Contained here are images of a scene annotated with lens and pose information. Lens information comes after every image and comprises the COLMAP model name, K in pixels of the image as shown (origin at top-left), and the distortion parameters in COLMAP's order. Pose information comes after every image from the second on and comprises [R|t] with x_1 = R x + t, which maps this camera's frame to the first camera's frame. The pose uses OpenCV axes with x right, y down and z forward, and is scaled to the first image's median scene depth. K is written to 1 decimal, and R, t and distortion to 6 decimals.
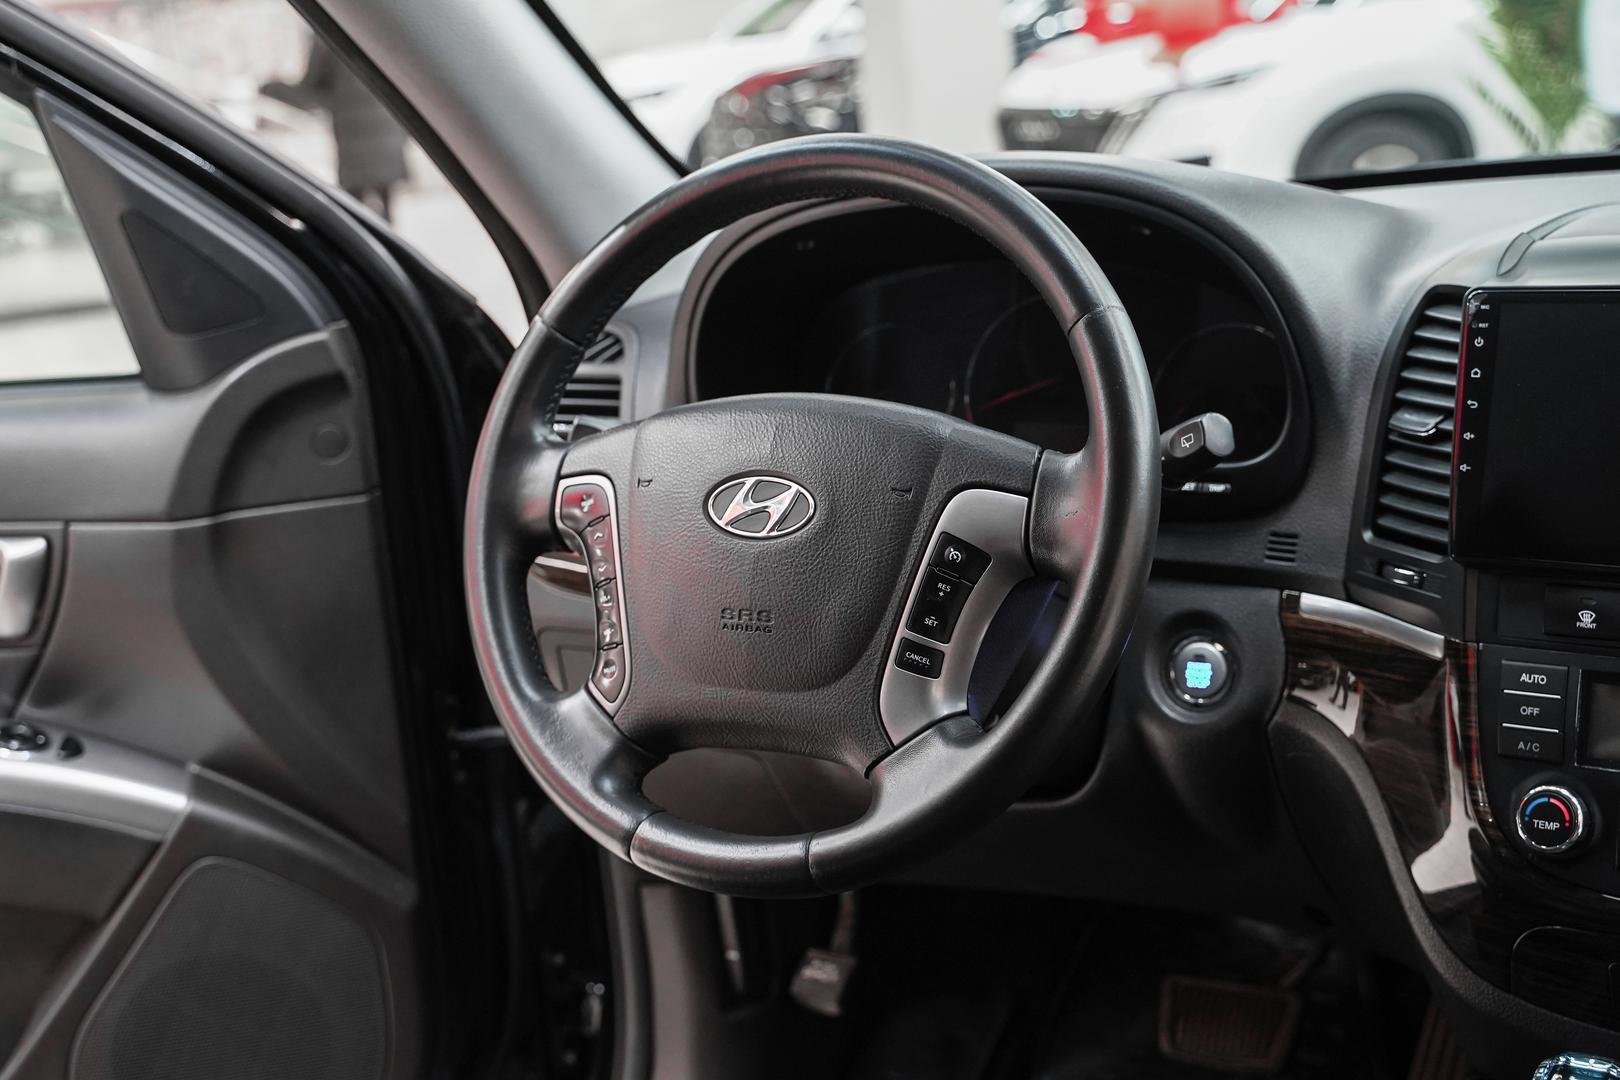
lens RADIAL K [[2146.4, 0, 793.6], [0, 2146.4, 538.9], [0, 0, 1]] dist [-0.004634, 0.042978]
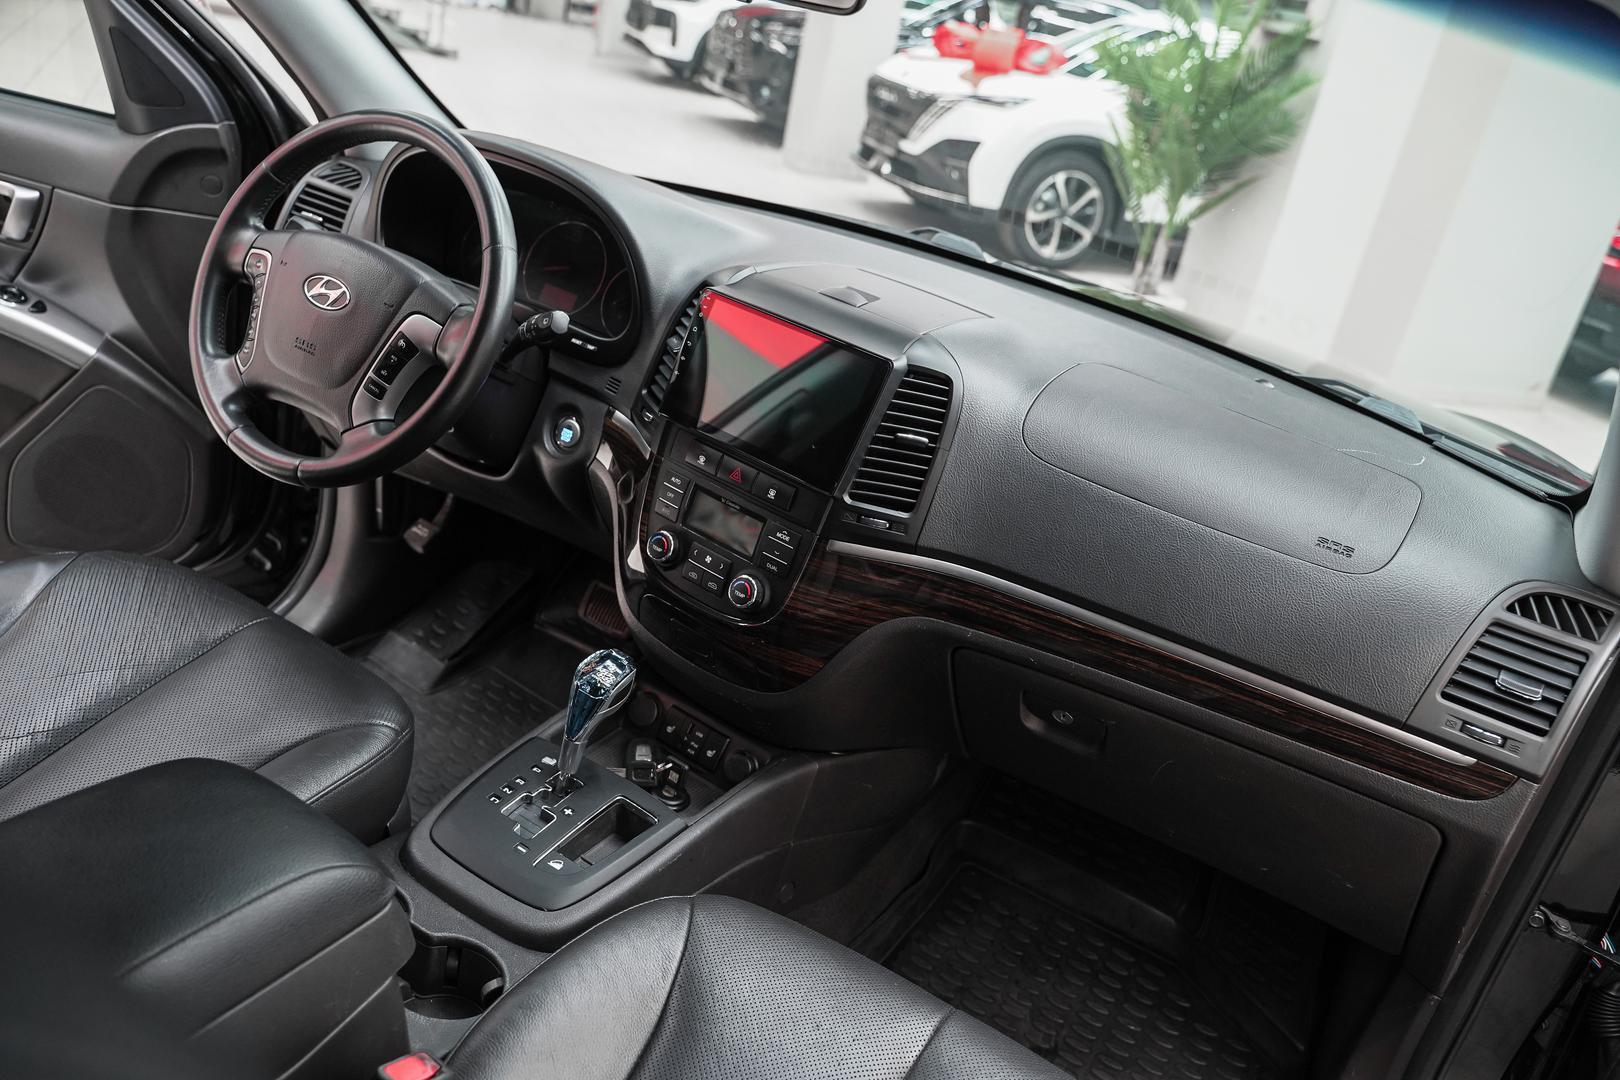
lens RADIAL K [[1285.2, 0, 810.0], [0, 1285.2, 540.0], [0, 0, 1]] dist [-0.029578, 0.034960]
pose [[0.957920, 0.267045, 0.105247, 0.324891], [-0.281611, 0.945310, 0.164569, -0.111127], [-0.055544, -0.187283, 0.980734, -0.213145]]
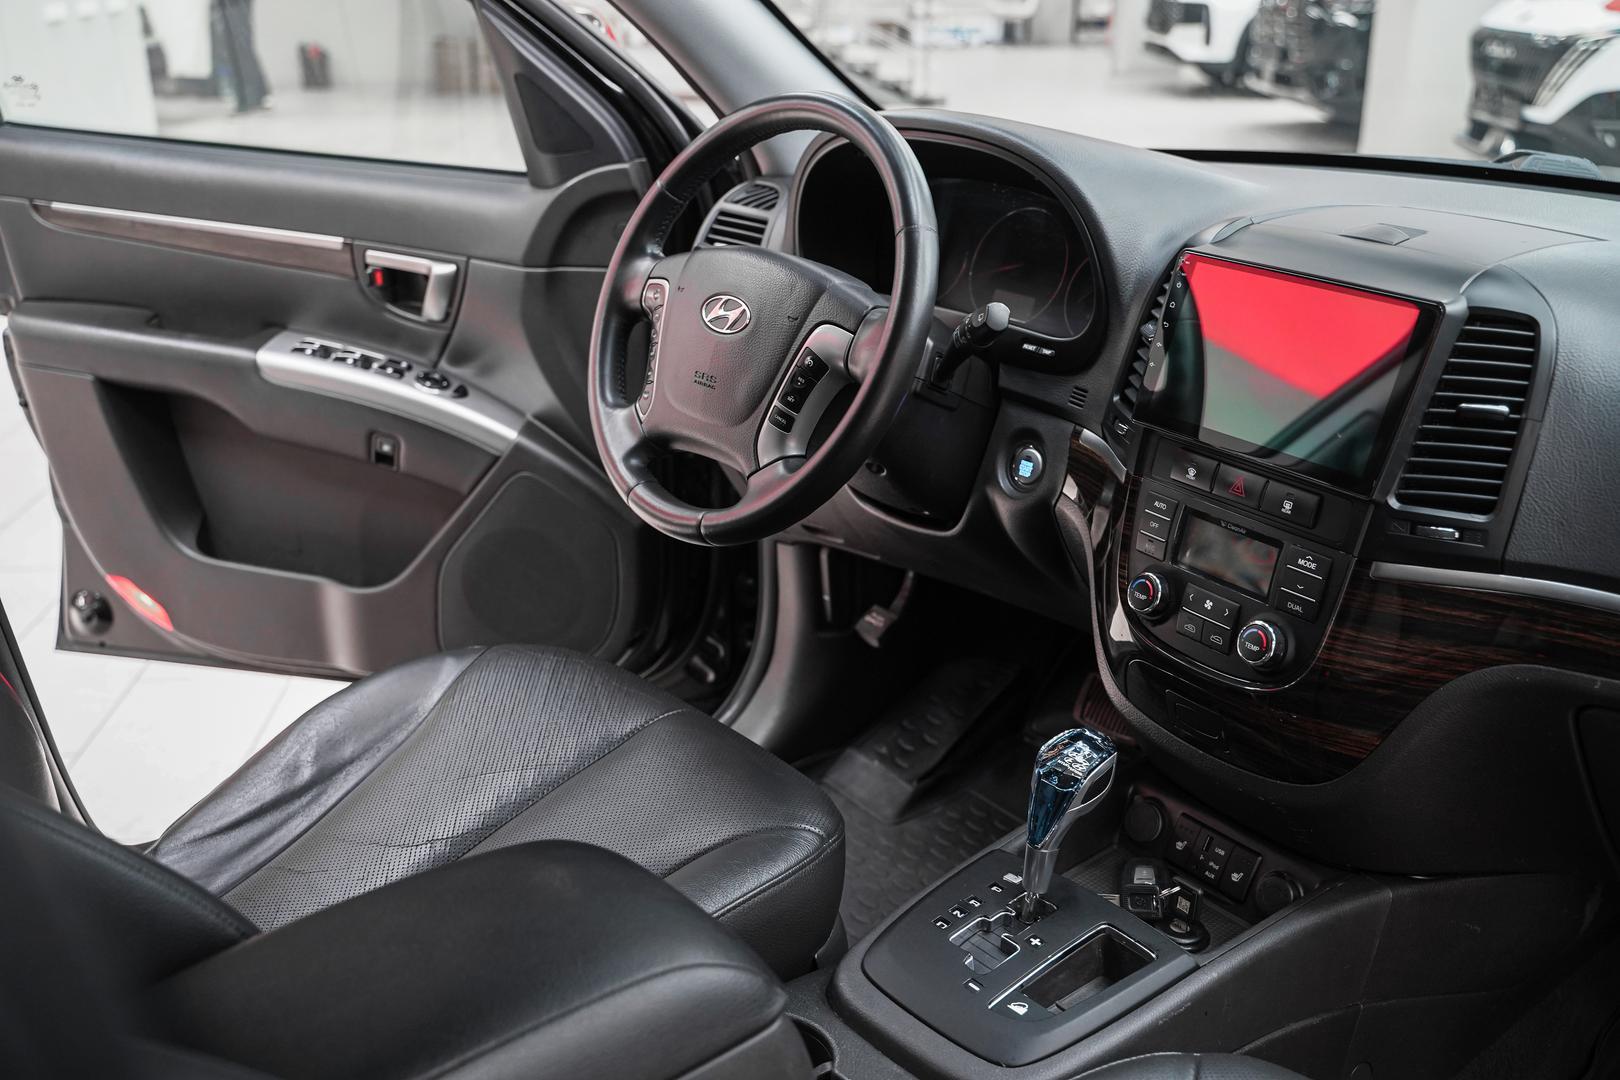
lens RADIAL K [[1622.7, 0, 810.0], [0, 1622.7, 540.0], [0, 0, 1]] dist [-0.004773, 0.000431]
pose [[0.939708, 0.203701, -0.274689, 0.399719], [-0.163429, 0.973078, 0.162514, -0.055935], [0.300398, -0.107824, 0.947700, -0.184500]]
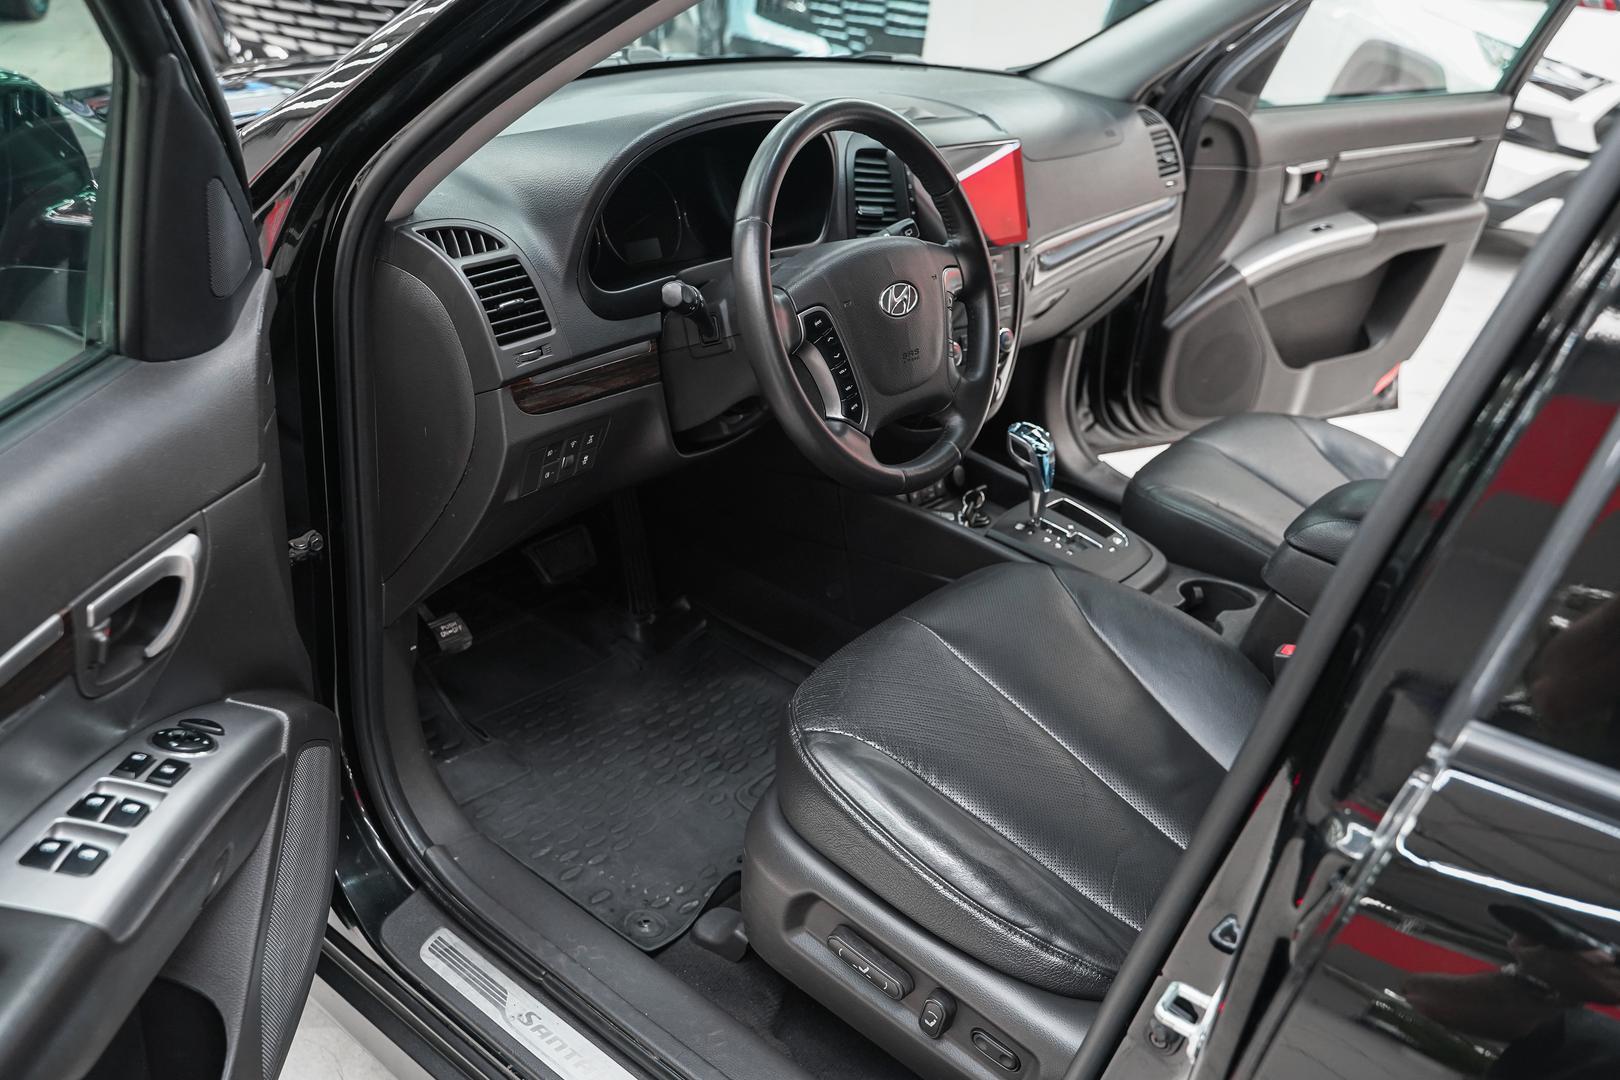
lens RADIAL K [[1335.3, 0, 820.8], [0, 1335.3, 546.4], [0, 0, 1]] dist [-0.025596, -0.000513]
pose [[0.126647, -0.370120, 0.920311, -1.157491], [0.115771, 0.926956, 0.356861, -0.233659], [-0.985169, 0.061350, 0.160246, 0.826238]]
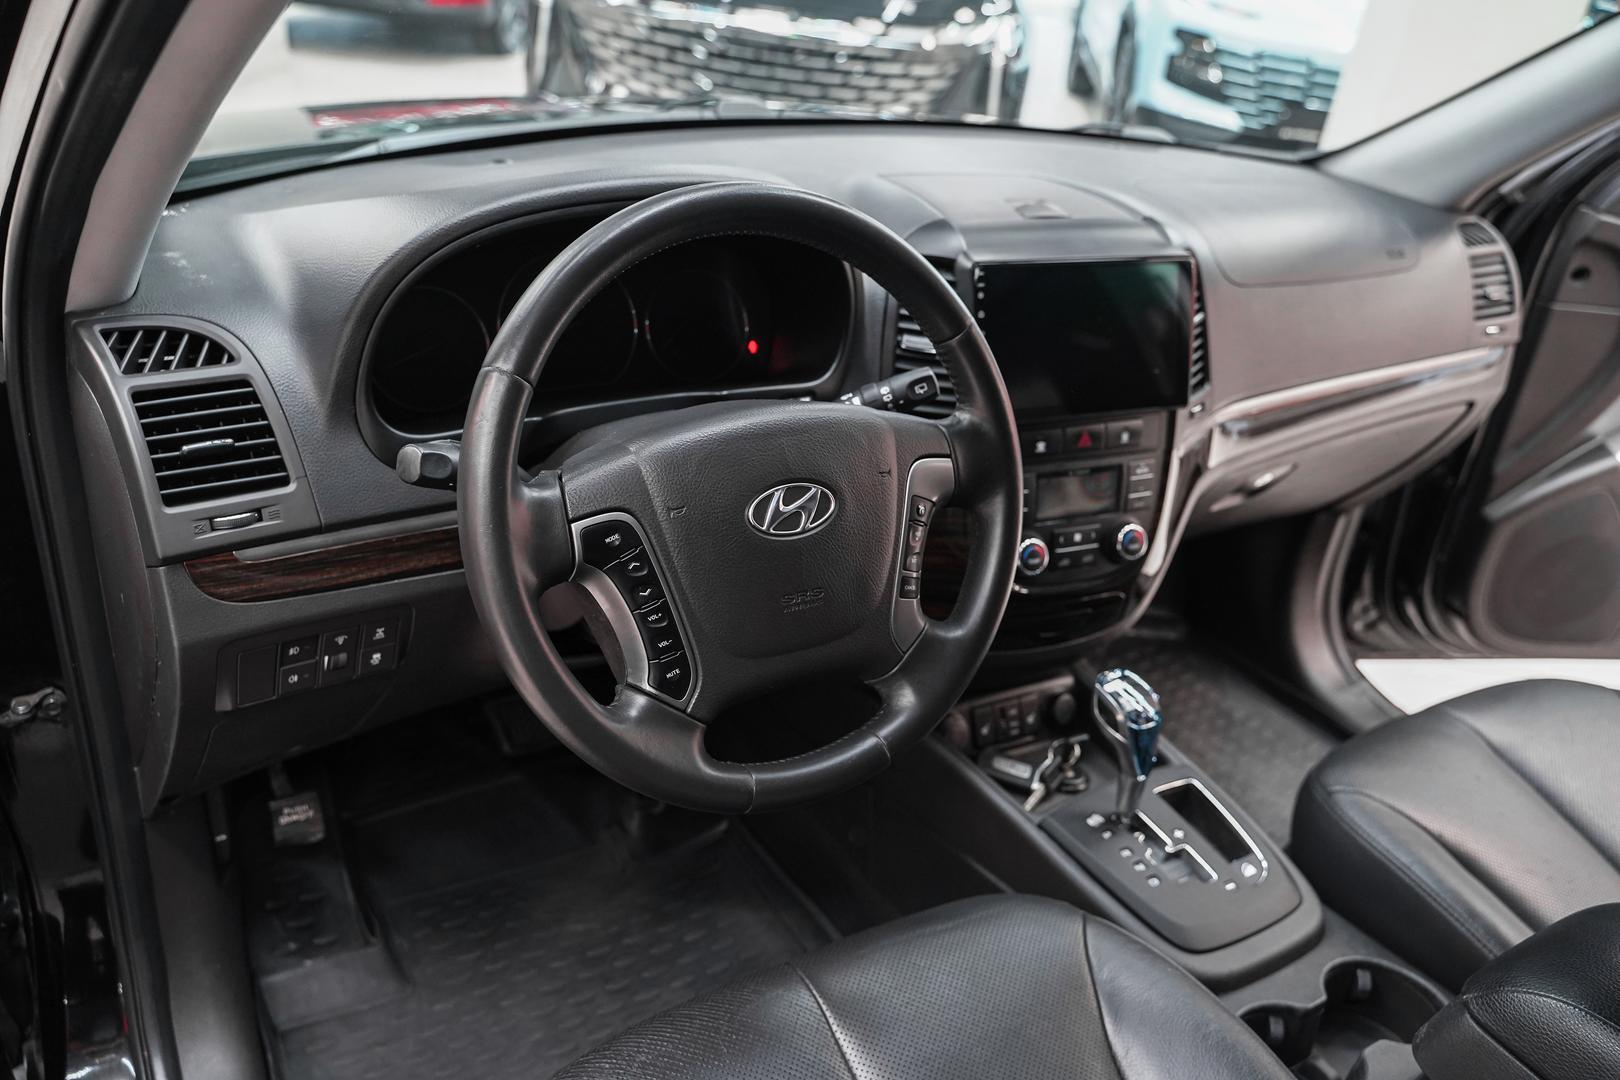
lens RADIAL K [[1285.2, 0, 810.0], [0, 1285.2, 540.0], [0, 0, 1]] dist [-0.029578, 0.034960]
pose [[0.459356, -0.291653, 0.839006, -0.591106], [0.064885, 0.953052, 0.295773, -0.200070], [-0.885879, -0.081426, 0.456714, 0.605619]]
